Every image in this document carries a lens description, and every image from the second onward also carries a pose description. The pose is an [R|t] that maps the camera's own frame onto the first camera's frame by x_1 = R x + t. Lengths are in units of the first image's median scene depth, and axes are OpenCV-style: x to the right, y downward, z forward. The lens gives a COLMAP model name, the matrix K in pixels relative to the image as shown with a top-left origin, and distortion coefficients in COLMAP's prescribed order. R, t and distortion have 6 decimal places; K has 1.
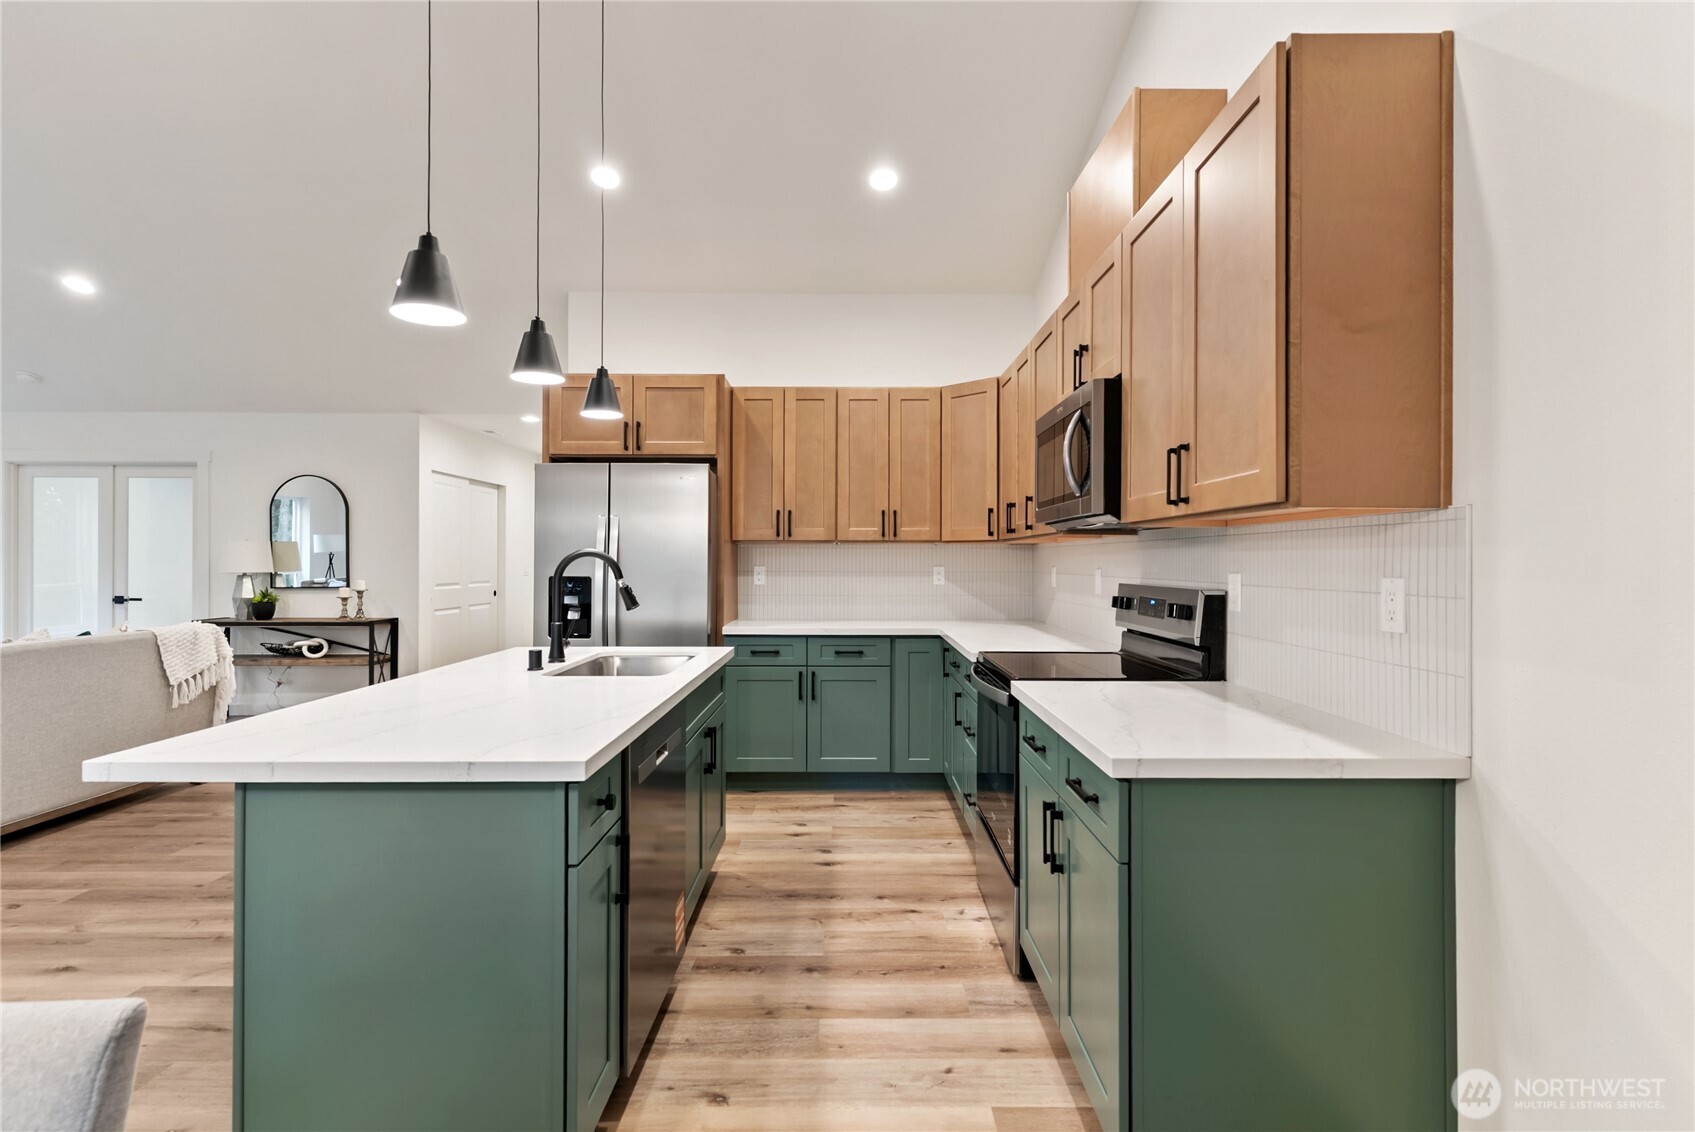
lens RADIAL K [[810.3, 0, 847.7], [0, 810.3, 562.3], [0, 0, 1]] dist [0.005317, -0.000649]
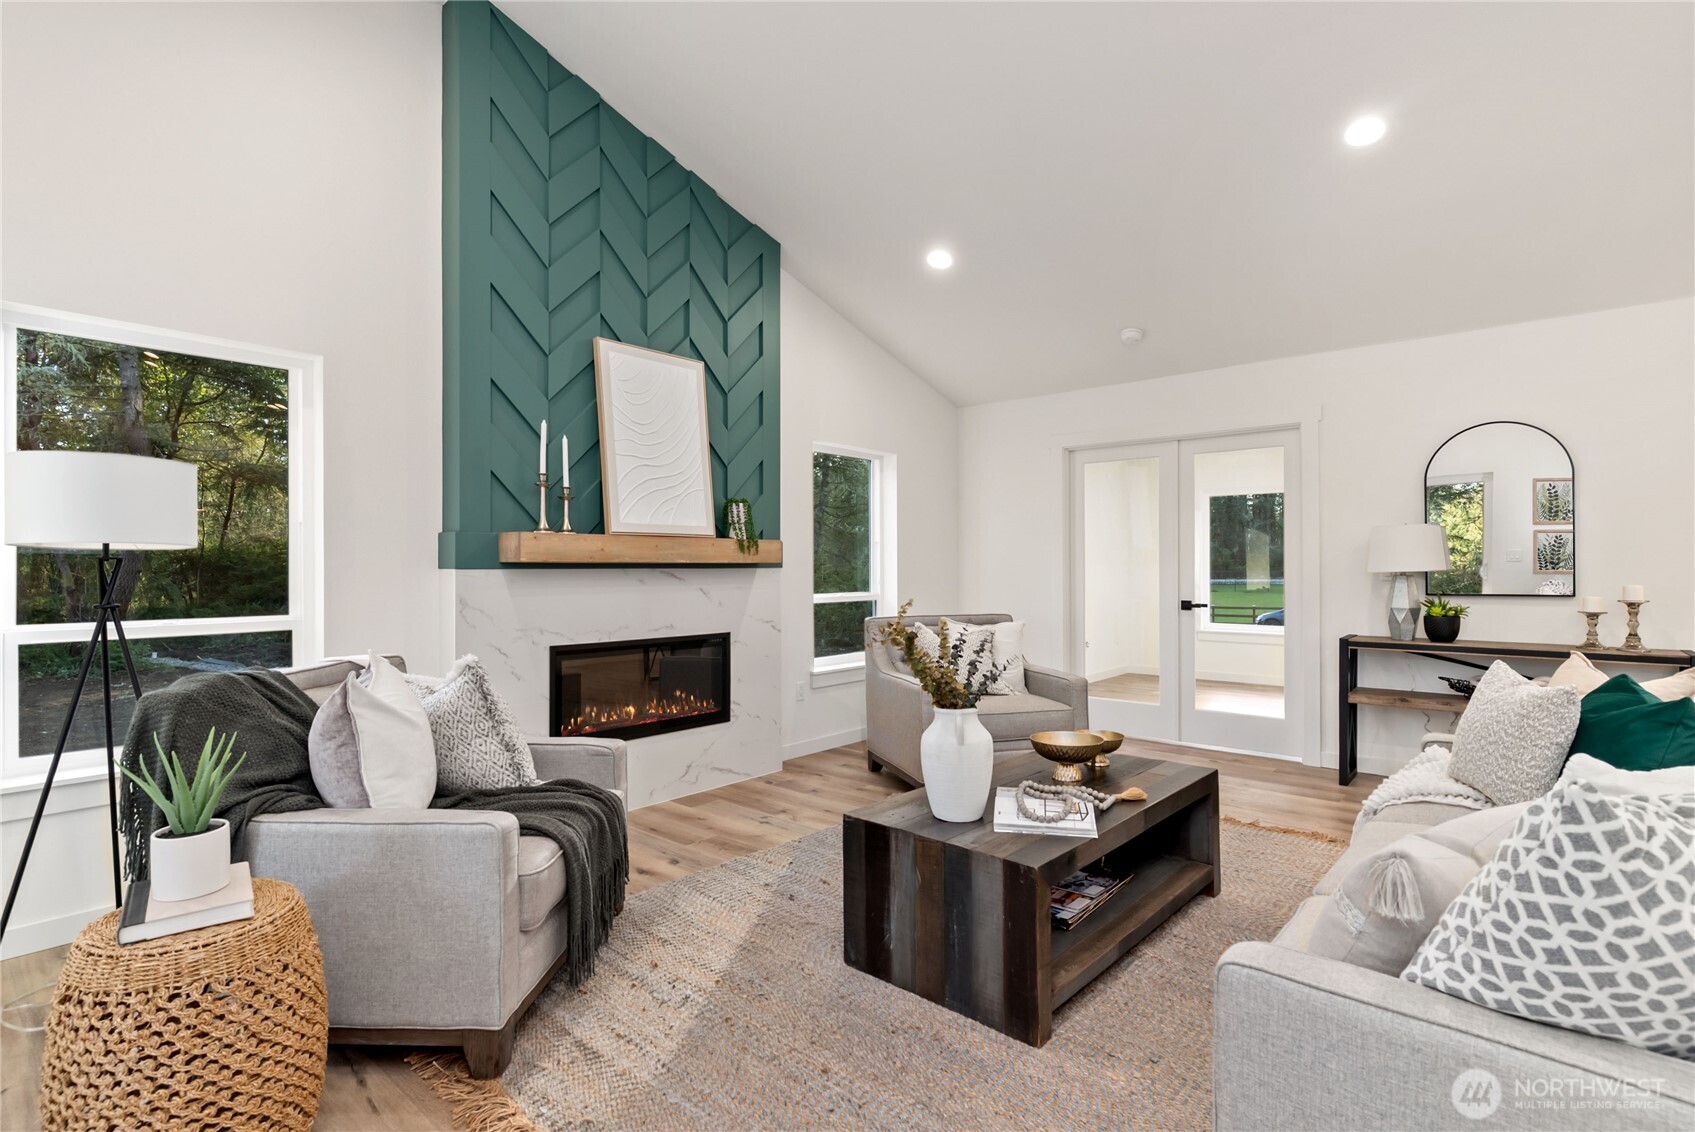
lens RADIAL K [[810.3, 0, 856.0], [0, 810.3, 571.6], [0, 0, 1]] dist [0.005317, -0.000649]
pose [[0.756203, 0.001962, -0.654334, -0.932322], [-0.000852, 0.999998, 0.002015, 0.017024], [0.654336, -0.000967, 0.756203, 0.262797]]
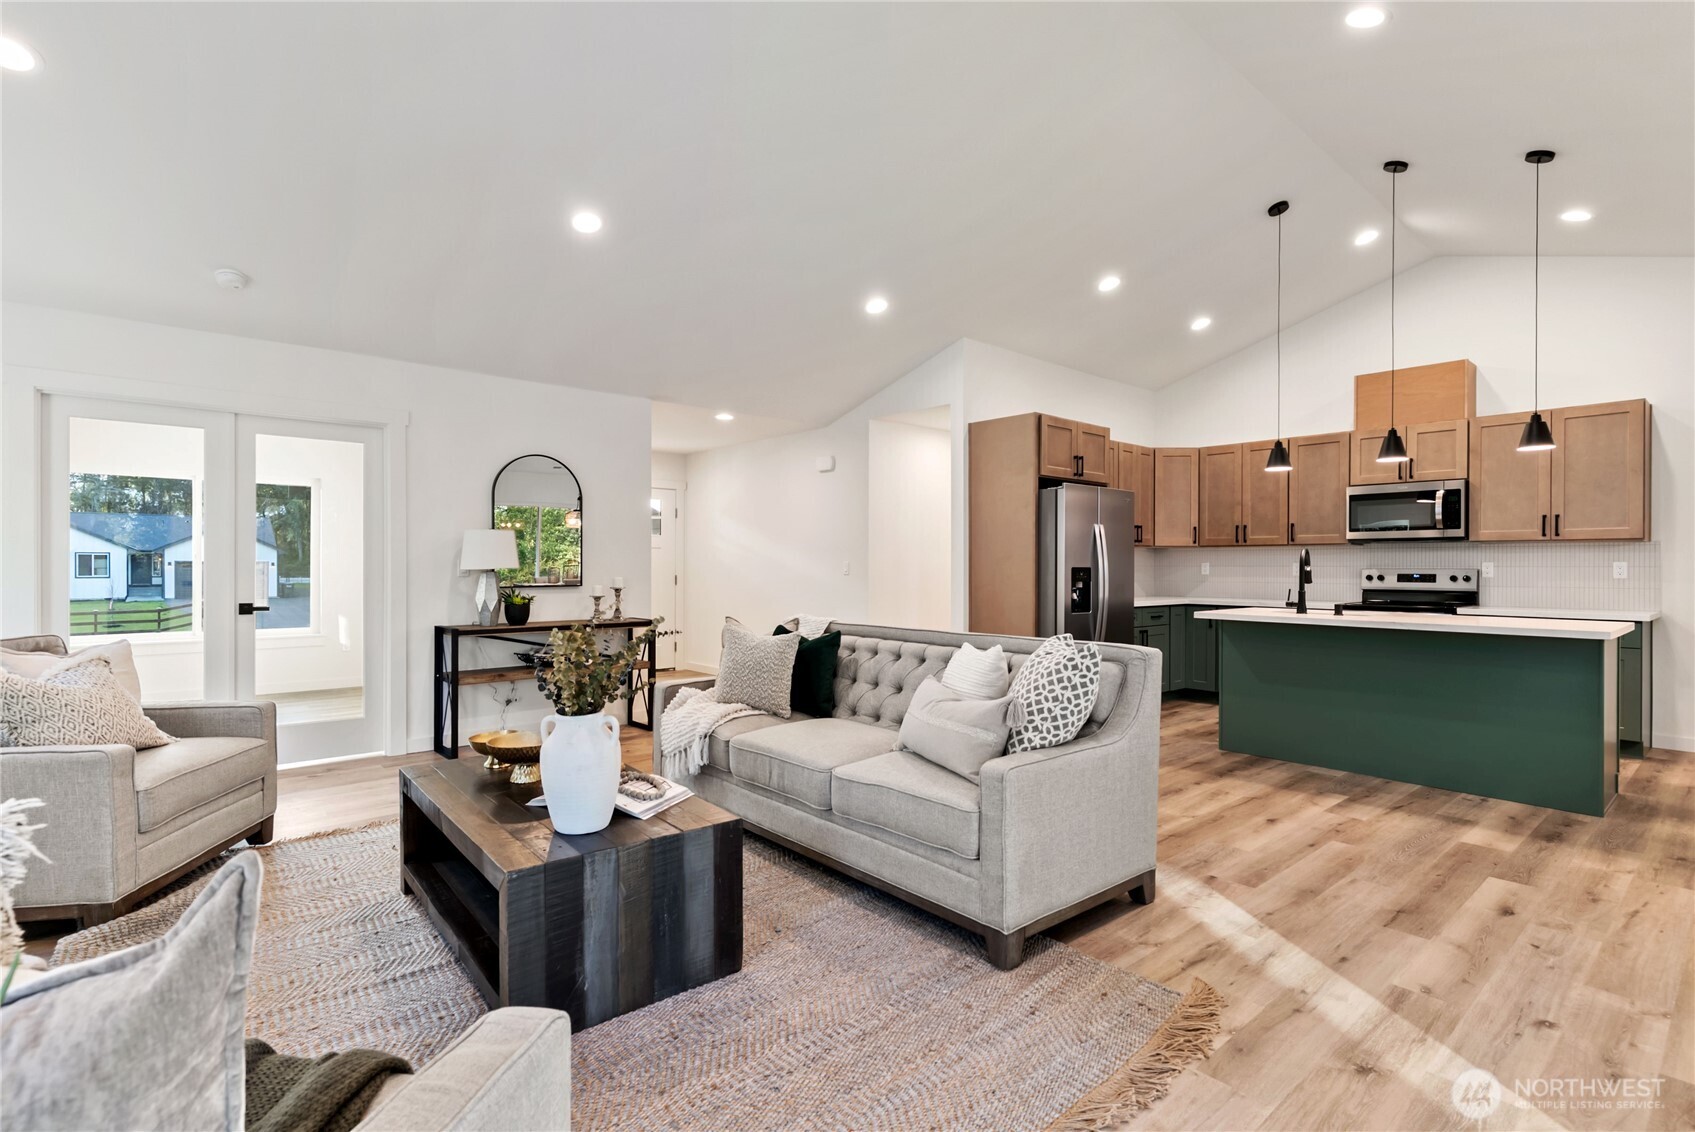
lens RADIAL K [[810.3, 0, 842.9], [0, 810.3, 569.7], [0, 0, 1]] dist [0.005317, -0.000649]
pose [[0.754449, -0.002128, 0.656355, -1.461963], [-0.000268, 0.999994, 0.003550, 0.015767], [-0.656358, -0.002855, 0.754444, 0.220084]]
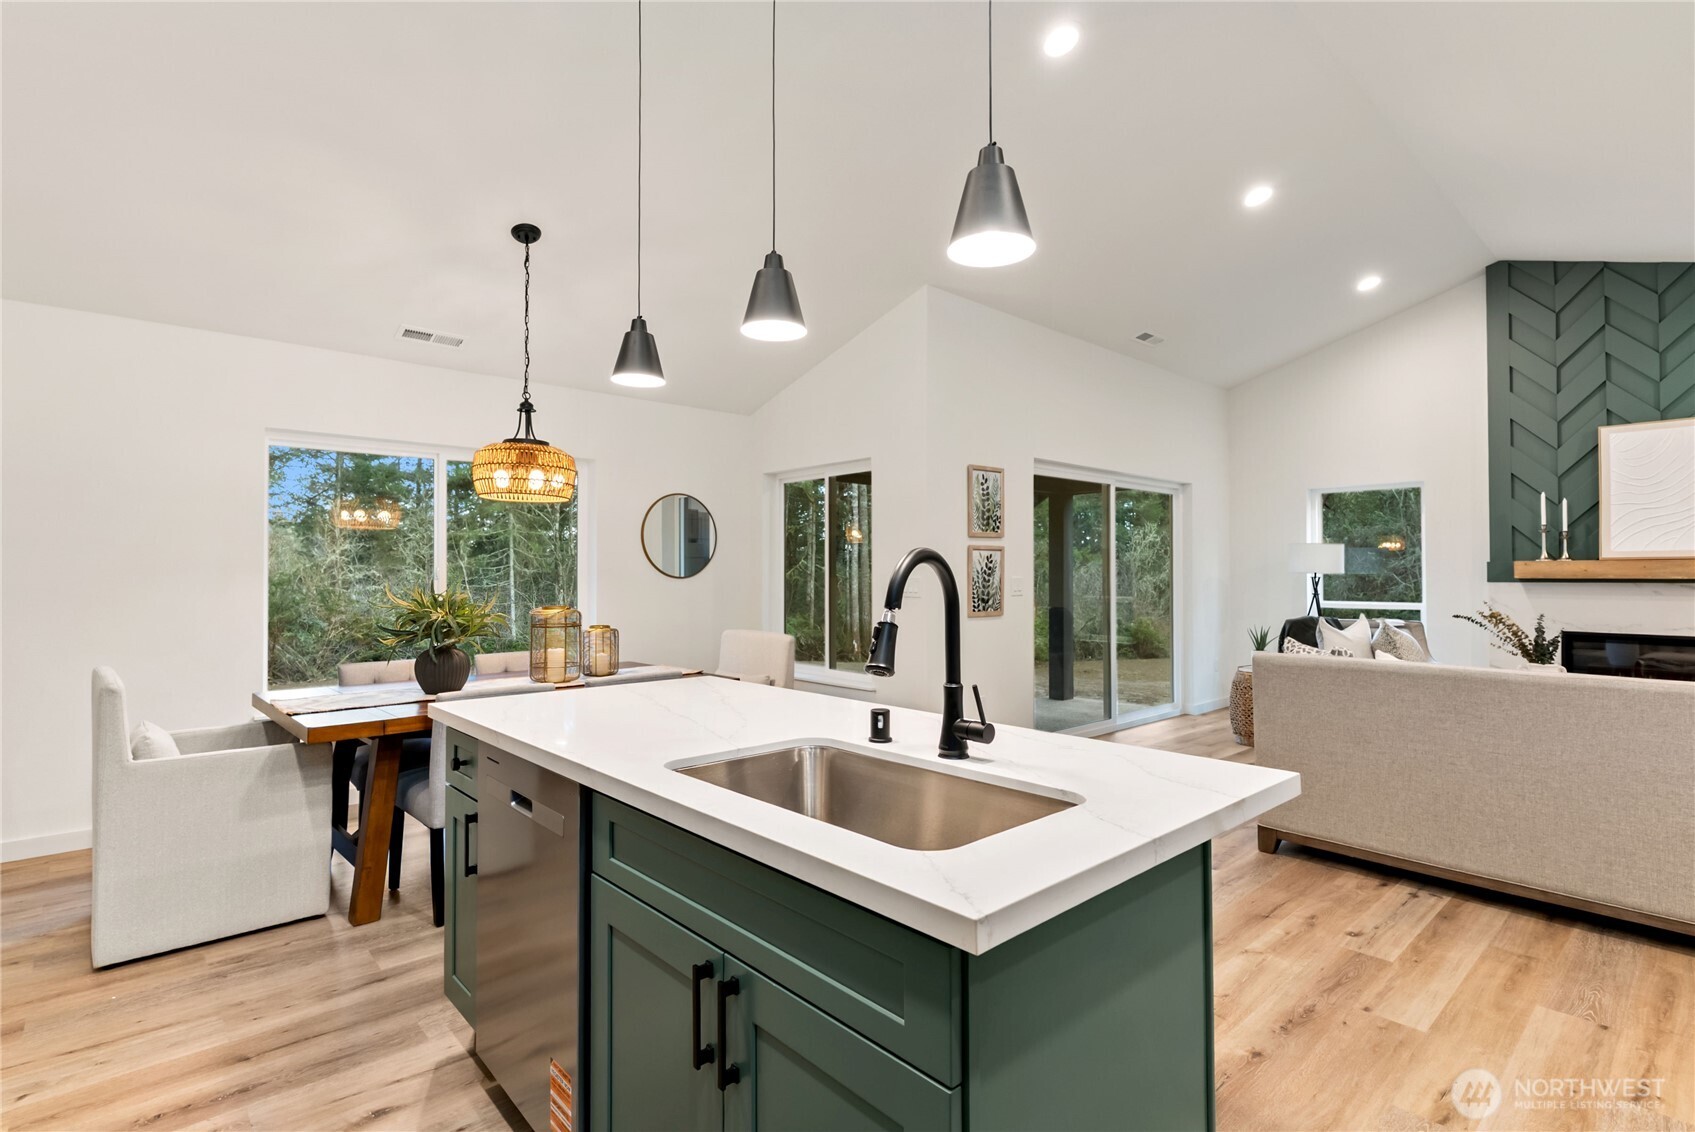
lens RADIAL K [[810.3, 0, 854.0], [0, 810.3, 562.7], [0, 0, 1]] dist [0.005317, -0.000649]
pose [[-0.736328, -0.008907, -0.676566, 0.035745], [-0.000157, 0.999916, -0.012993, 0.000802], [0.676624, -0.009461, -0.736268, 0.887371]]
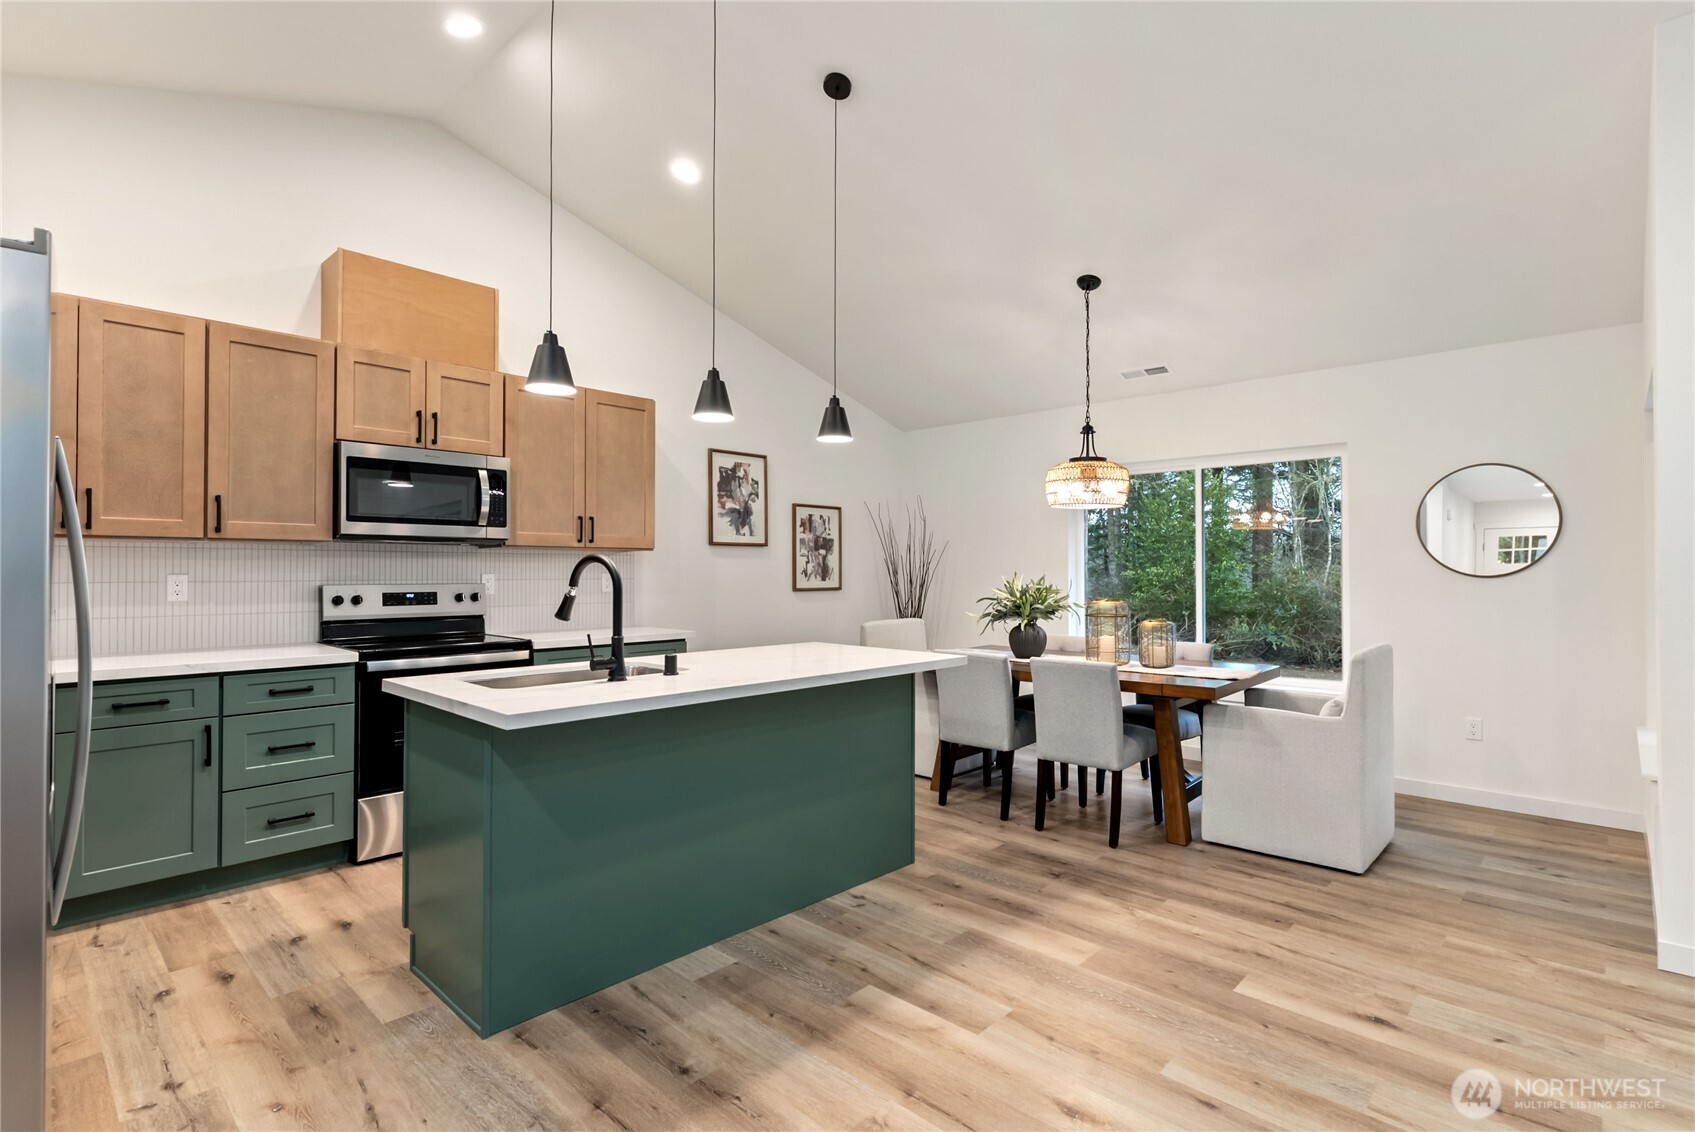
lens RADIAL K [[810.3, 0, 854.5], [0, 810.3, 562.8], [0, 0, 1]] dist [0.005317, -0.000649]
pose [[-0.729089, 0.003644, 0.684409, -0.761013], [-0.001423, 0.999976, -0.006840, -0.000016], [-0.684418, -0.005961, -0.729066, 0.964241]]
